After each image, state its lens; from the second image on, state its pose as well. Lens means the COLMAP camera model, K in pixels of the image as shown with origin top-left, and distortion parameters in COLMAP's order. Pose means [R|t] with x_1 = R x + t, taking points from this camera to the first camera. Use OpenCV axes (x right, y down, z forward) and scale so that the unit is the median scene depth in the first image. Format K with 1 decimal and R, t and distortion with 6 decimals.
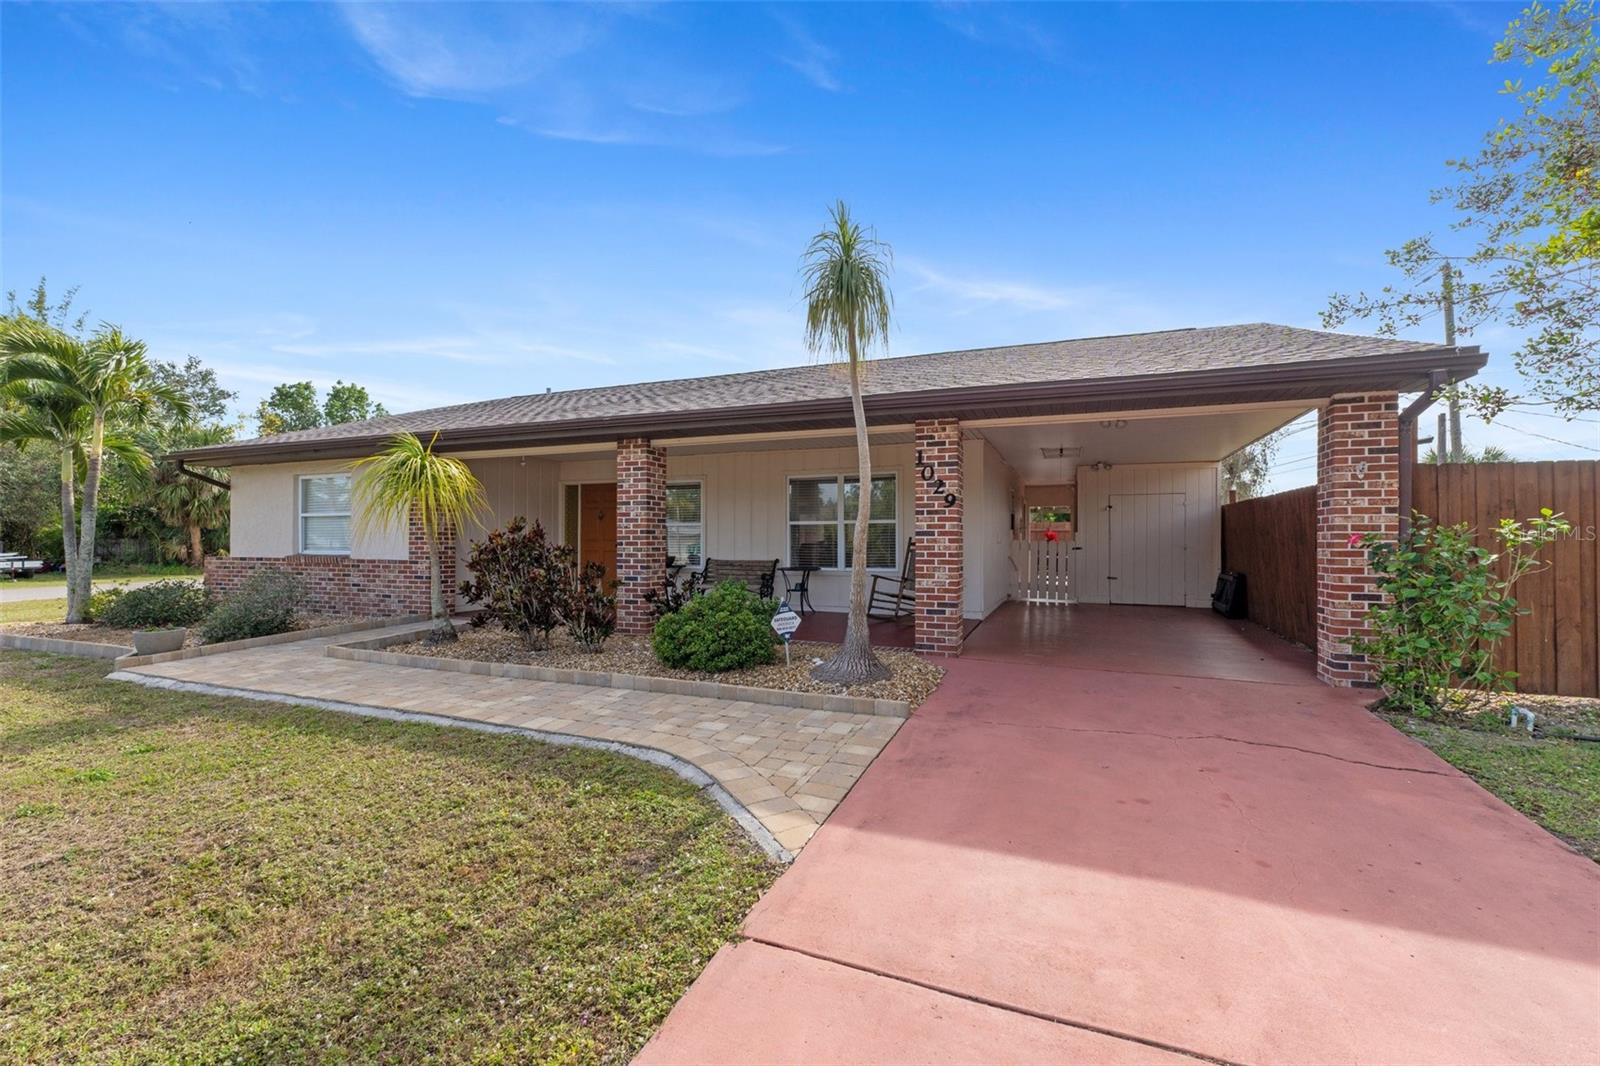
lens RADIAL K [[687.6, 0, 809.6], [0, 687.6, 537.0], [0, 0, 1]] dist [0.000878, 0.001008]
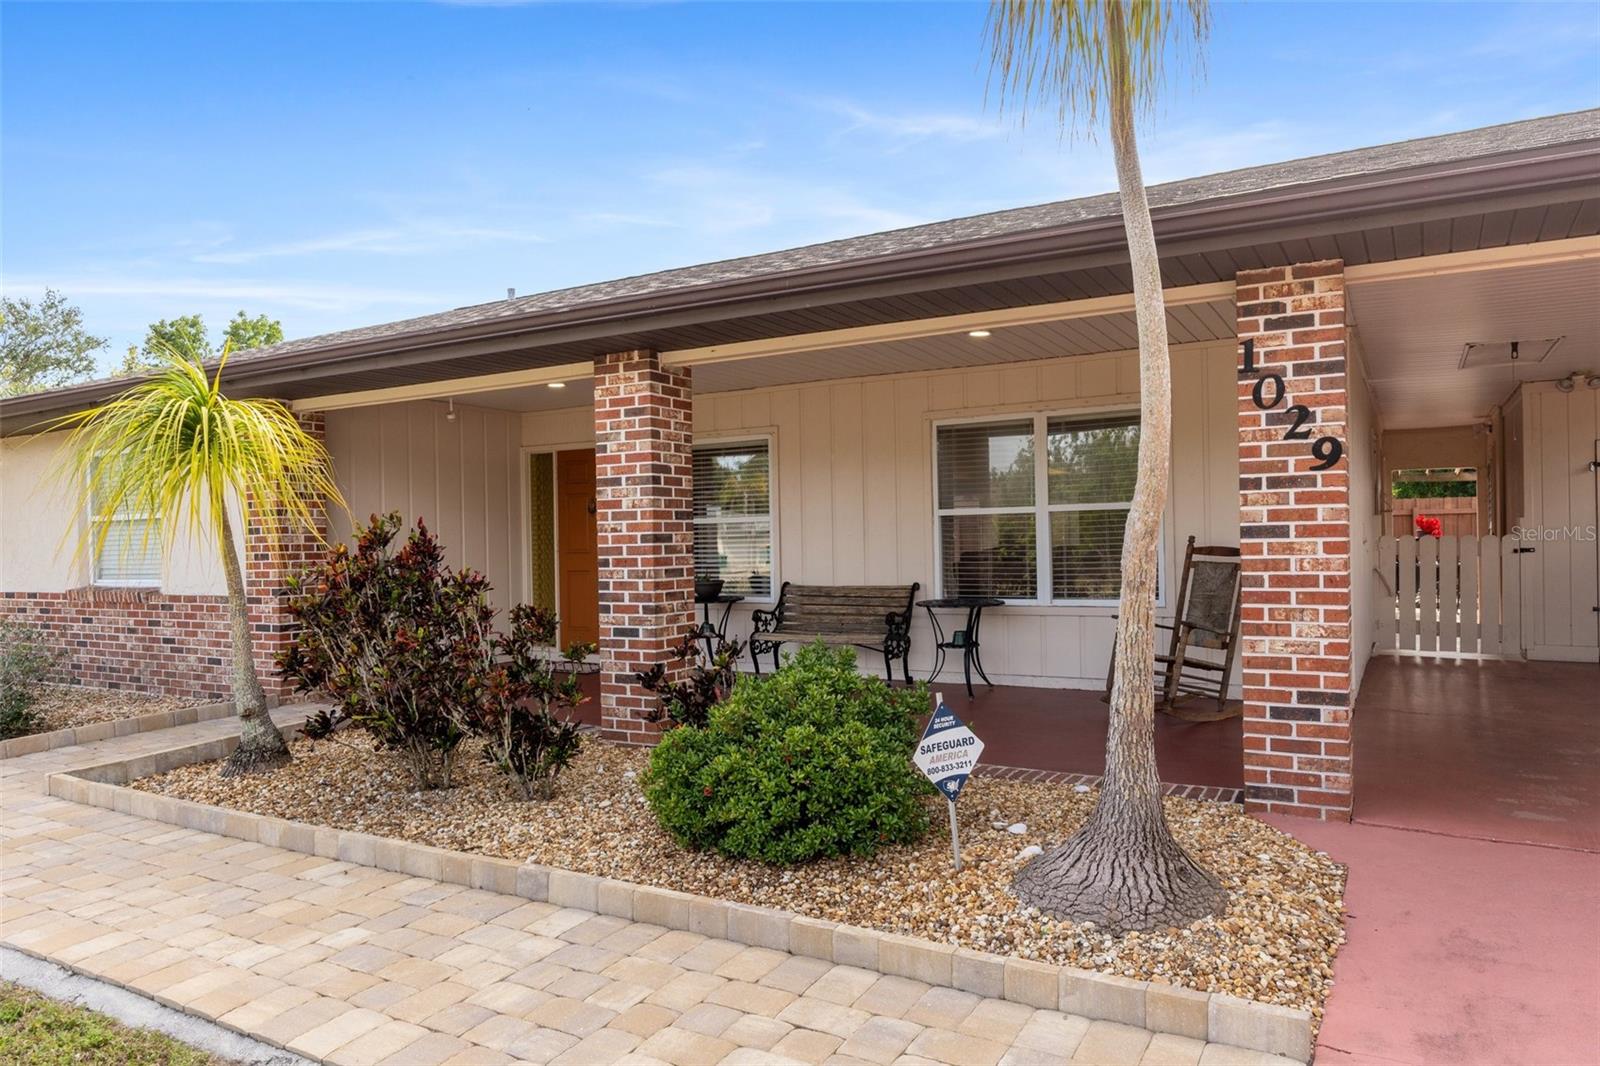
lens RADIAL K [[1018.9, 0, 801.5], [0, 1018.9, 542.9], [0, 0, 1]] dist [-0.011470, -0.003185]
pose [[0.988629, -0.019077, -0.149159, -0.021720], [0.020835, 0.999731, 0.010232, -0.009485], [0.148923, -0.013224, 0.988760, 0.288137]]
